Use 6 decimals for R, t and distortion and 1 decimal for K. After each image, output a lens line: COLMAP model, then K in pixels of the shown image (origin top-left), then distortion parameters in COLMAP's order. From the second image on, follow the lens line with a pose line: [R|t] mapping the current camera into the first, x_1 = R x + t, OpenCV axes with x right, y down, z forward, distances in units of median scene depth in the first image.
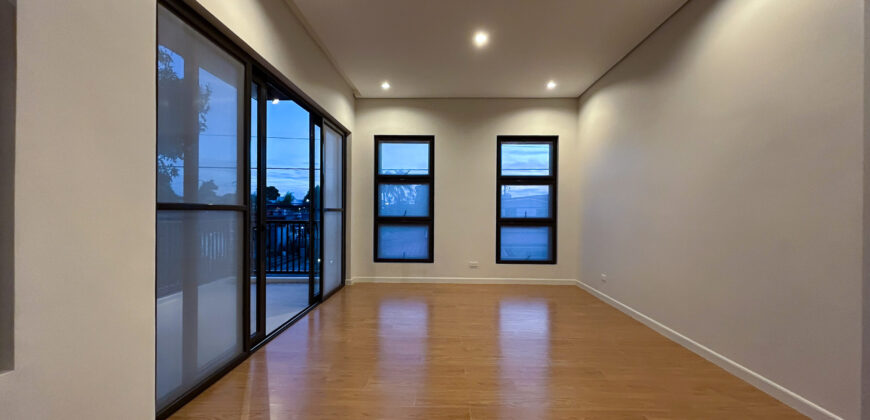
lens RADIAL K [[368.0, 0, 435.0], [0, 368.0, 210.0], [0, 0, 1]] dist [-0.002395, -0.000239]
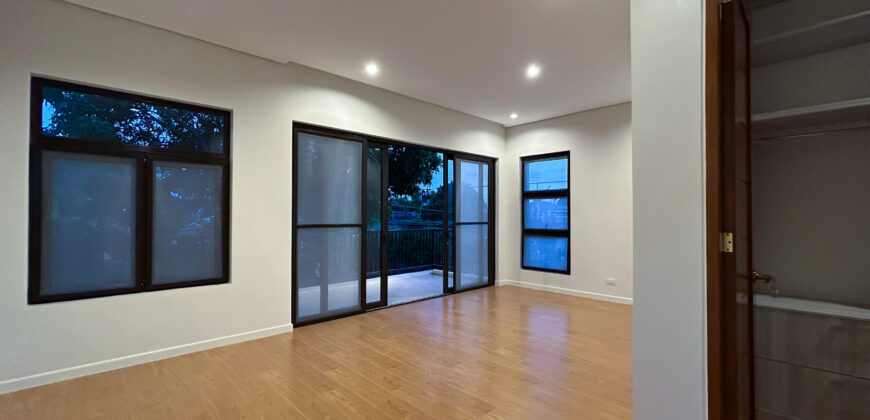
lens RADIAL K [[364.5, 0, 435.0], [0, 364.5, 210.0], [0, 0, 1]] dist [0.000131, 0.000072]
pose [[0.708318, -0.018735, -0.705645, 0.447930], [0.006841, 0.999783, -0.019677, -0.019714], [0.705861, 0.009110, 0.708292, 0.014940]]
